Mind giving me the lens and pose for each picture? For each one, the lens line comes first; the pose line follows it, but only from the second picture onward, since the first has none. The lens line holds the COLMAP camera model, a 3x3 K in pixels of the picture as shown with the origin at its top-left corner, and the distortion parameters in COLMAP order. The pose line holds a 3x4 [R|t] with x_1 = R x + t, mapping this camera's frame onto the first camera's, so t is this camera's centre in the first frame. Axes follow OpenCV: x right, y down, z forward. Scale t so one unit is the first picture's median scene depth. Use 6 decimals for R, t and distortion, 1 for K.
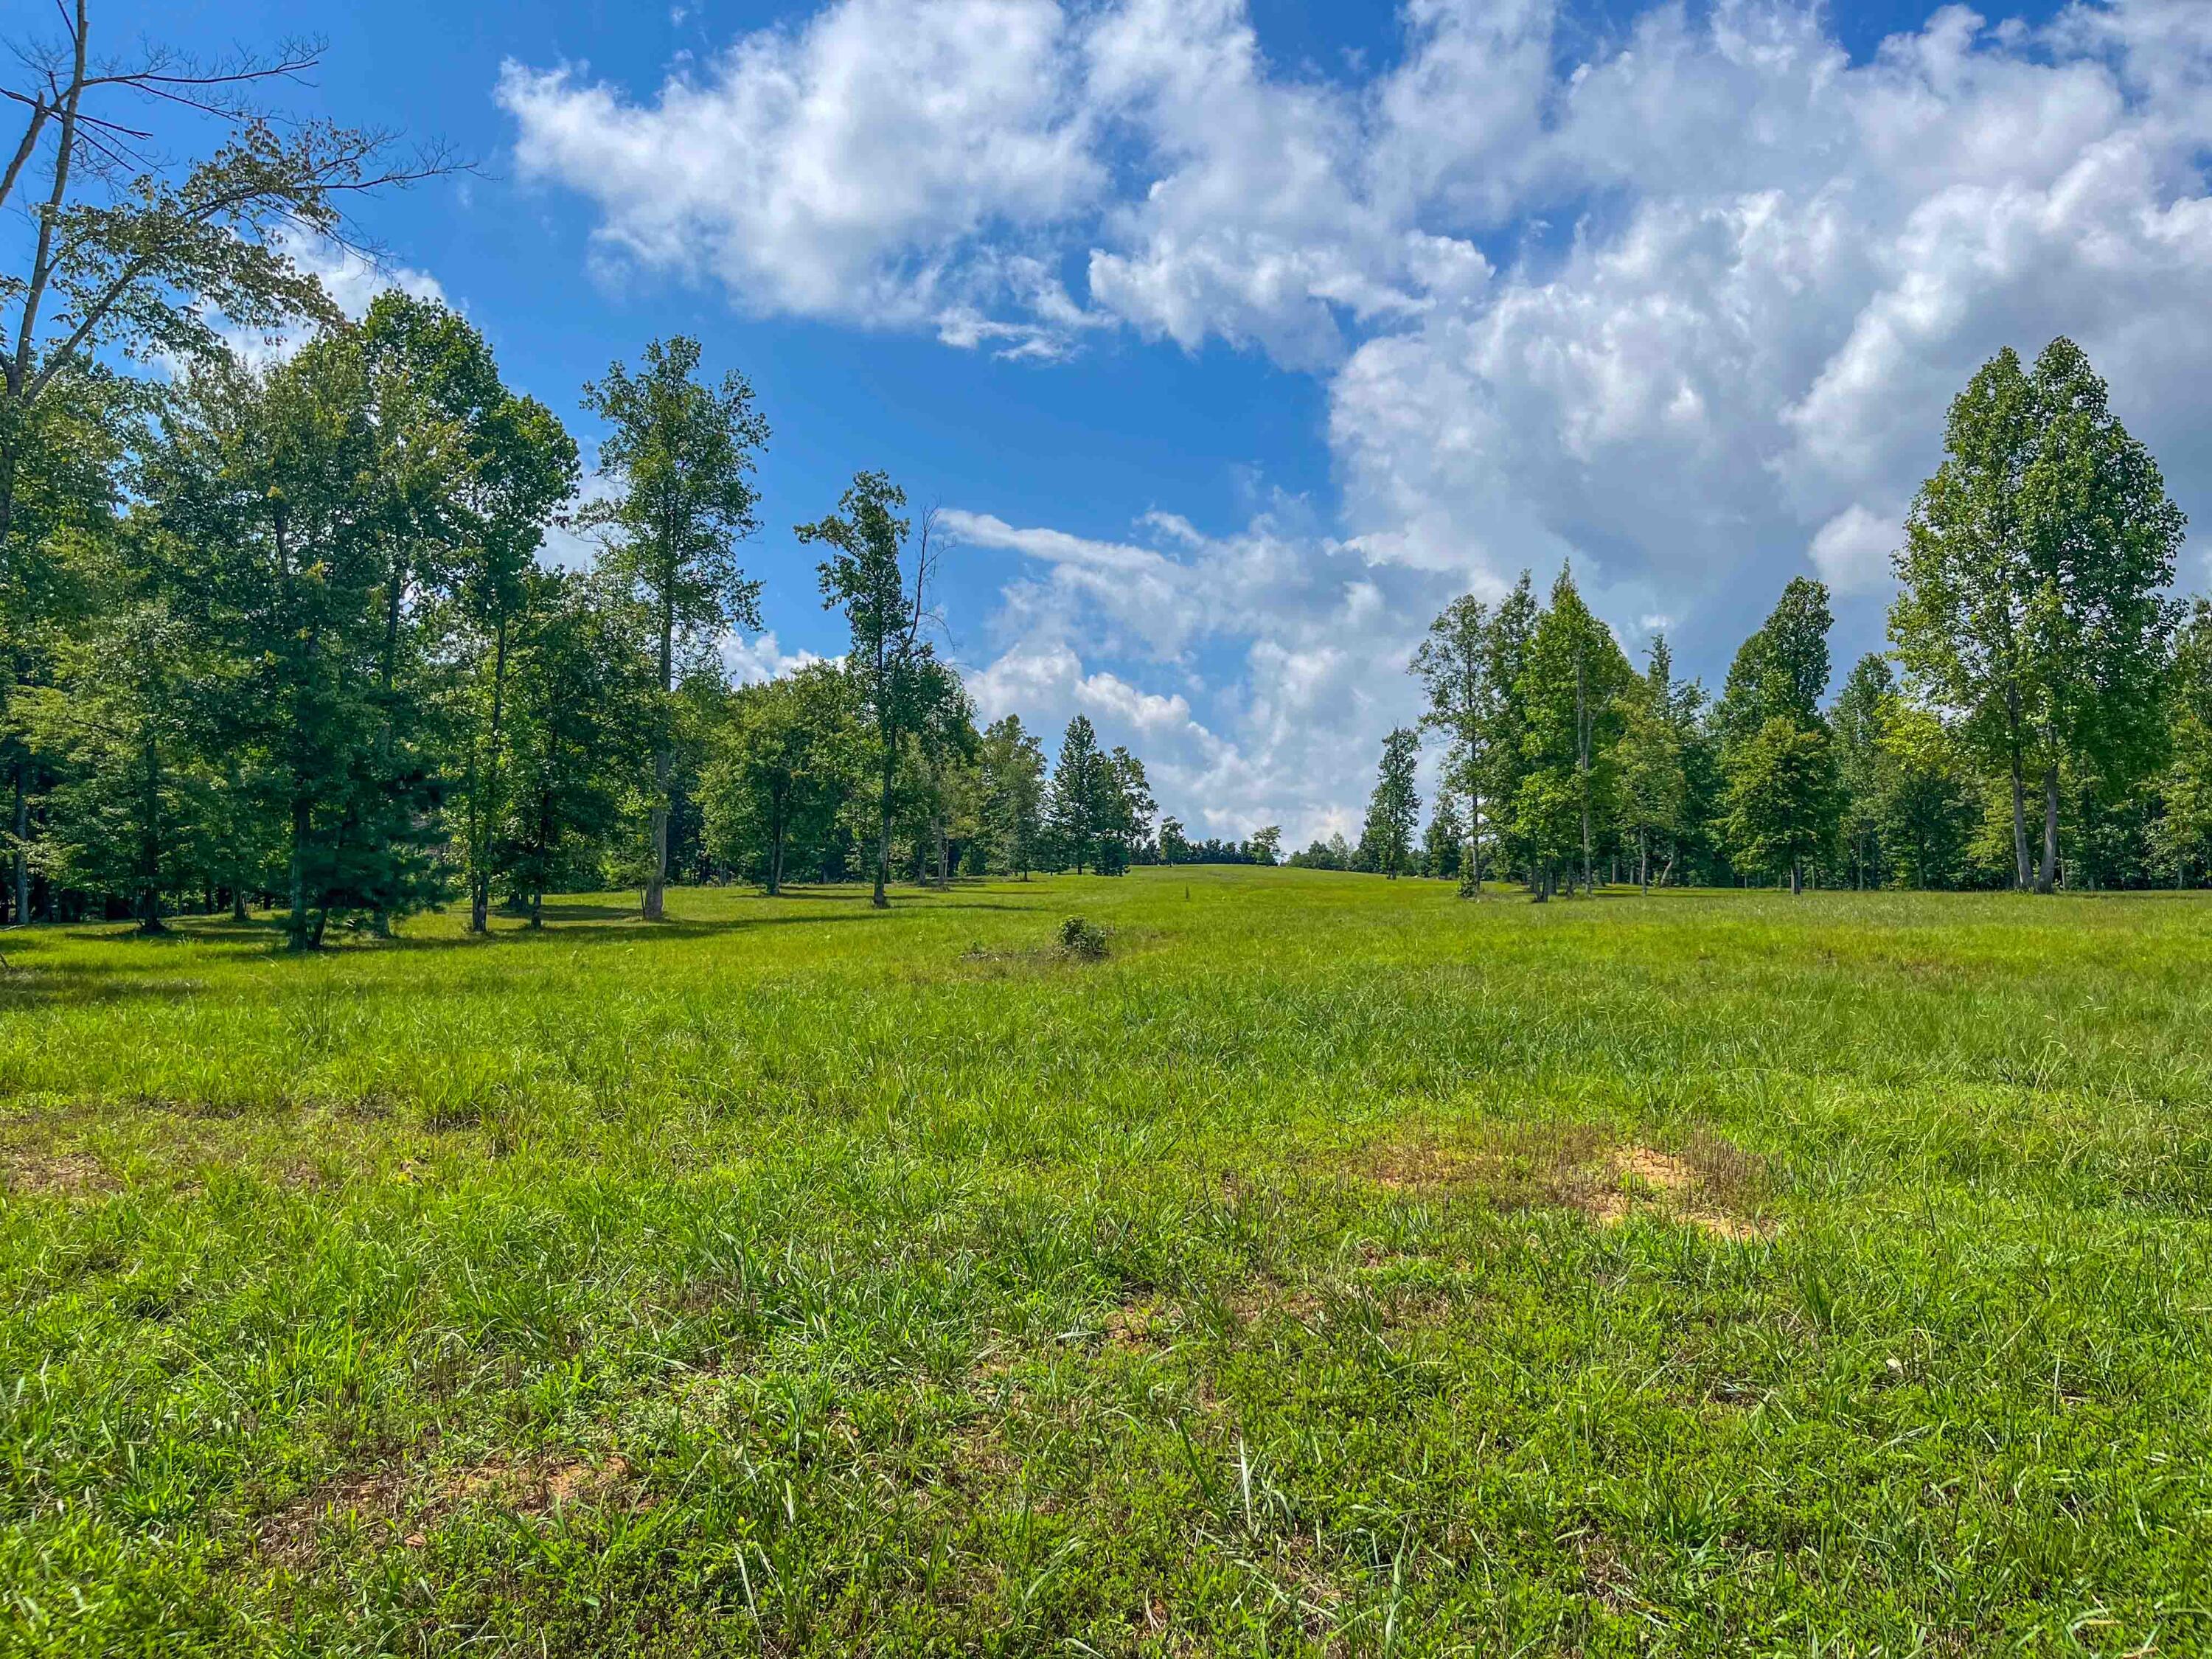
lens RADIAL K [[1677.7, 0, 1135.0], [0, 1677.7, 872.7], [0, 0, 1]] dist [0.046899, -0.057466]
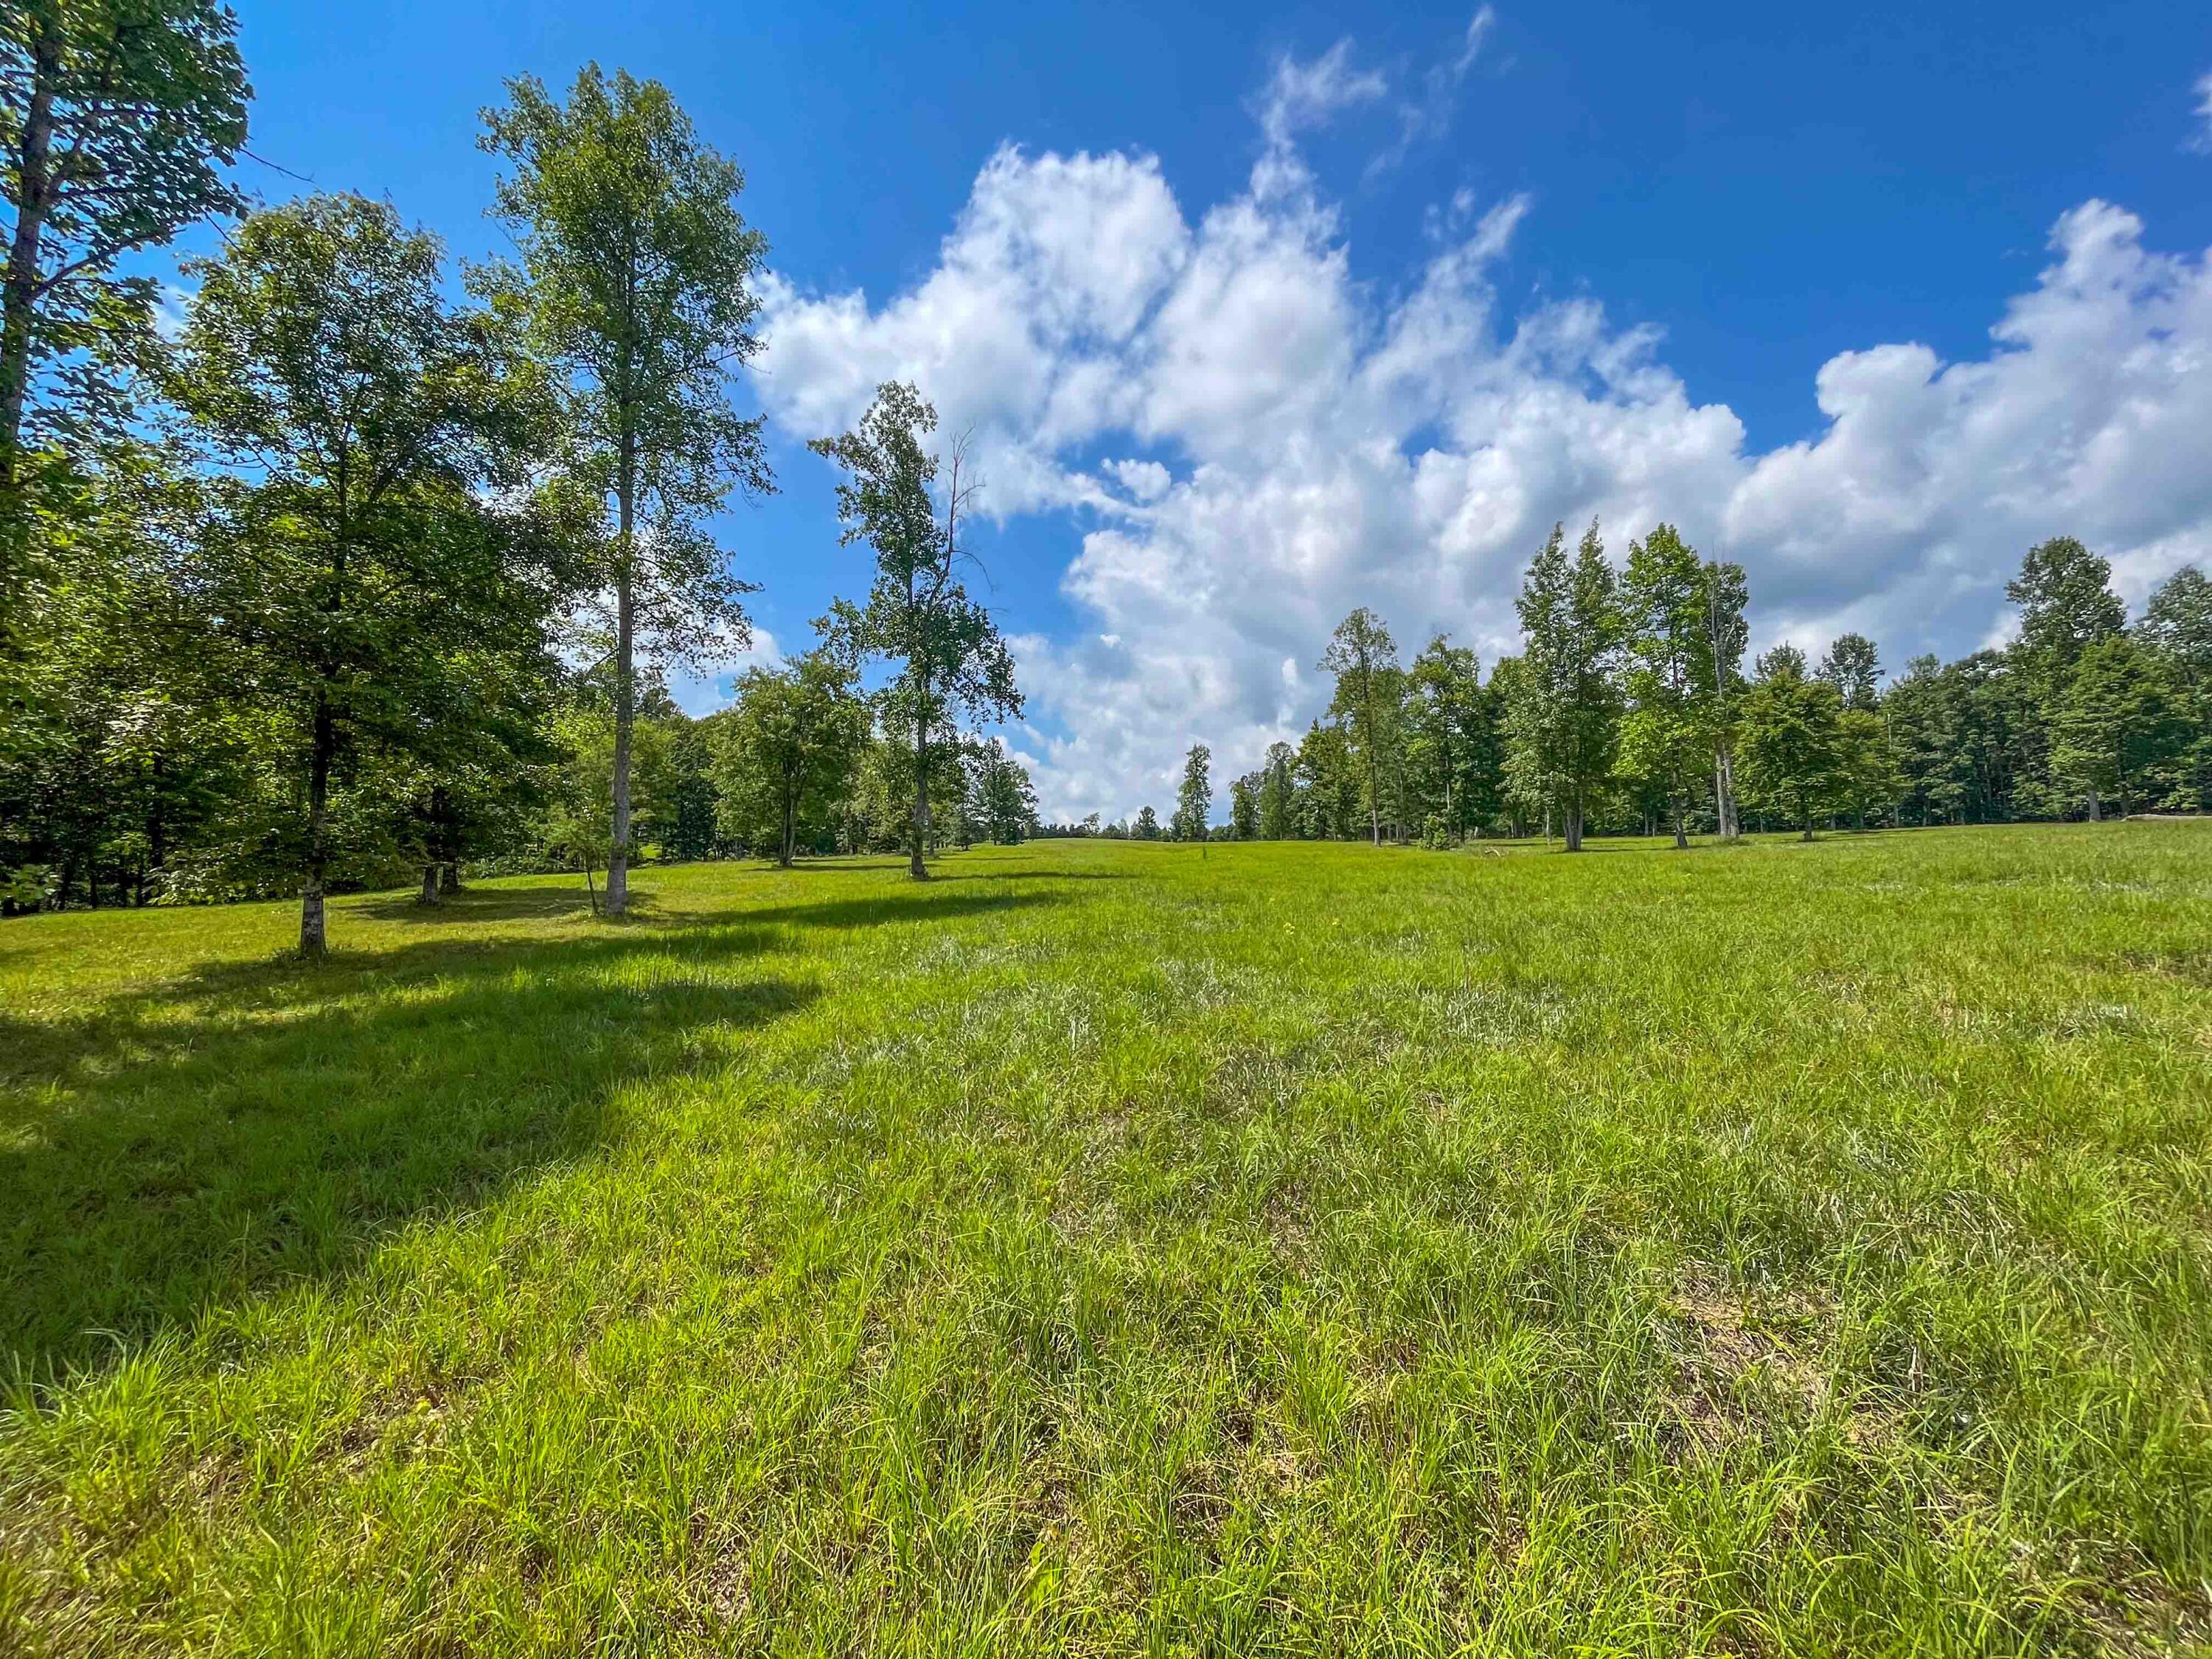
lens RADIAL K [[901.6, 0, 1098.3], [0, 901.6, 833.5], [0, 0, 1]] dist [-0.001447, 0.000184]
pose [[0.990627, -0.026626, 0.133974, -0.120538], [0.028376, 0.999535, -0.011171, 0.004516], [-0.133614, 0.014868, 0.990922, 0.518462]]
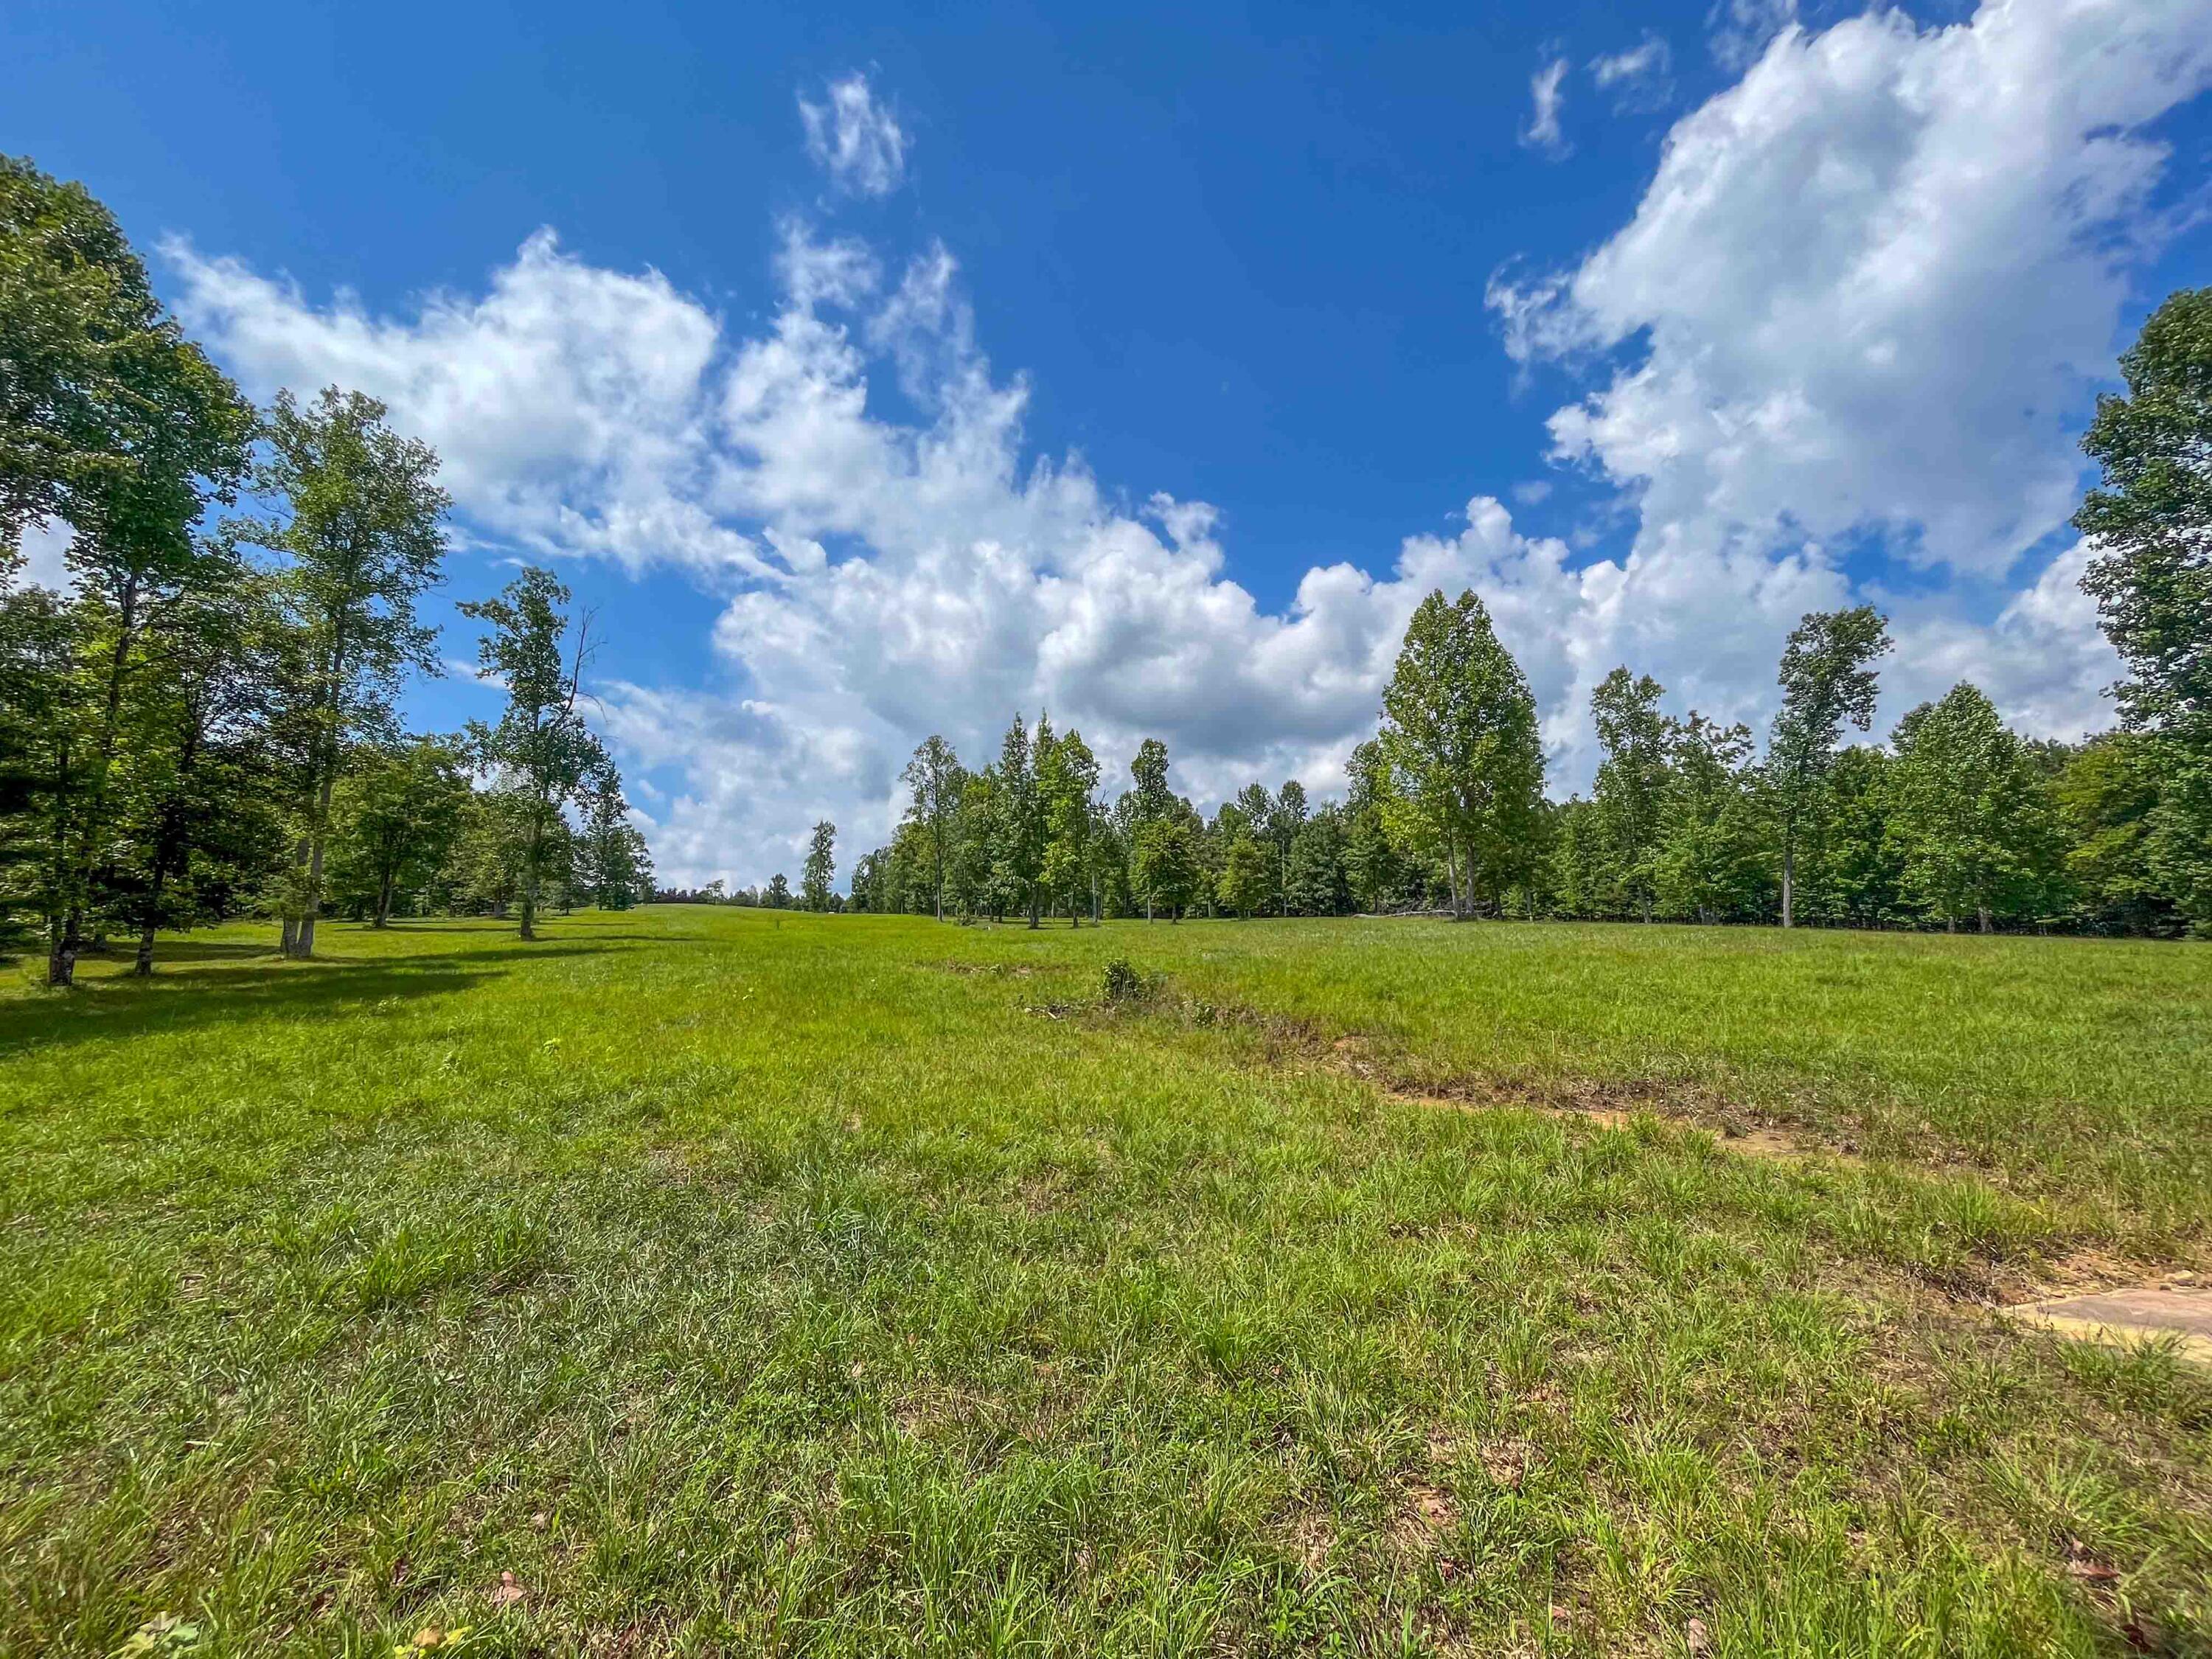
lens RADIAL K [[901.6, 0, 1116.7], [0, 901.6, 834.4], [0, 0, 1]] dist [-0.001447, 0.000184]
pose [[0.859345, 0.042693, 0.509611, -0.121163], [-0.000253, 0.996544, -0.083060, 0.000735], [-0.511396, 0.071249, 0.856386, 0.261667]]
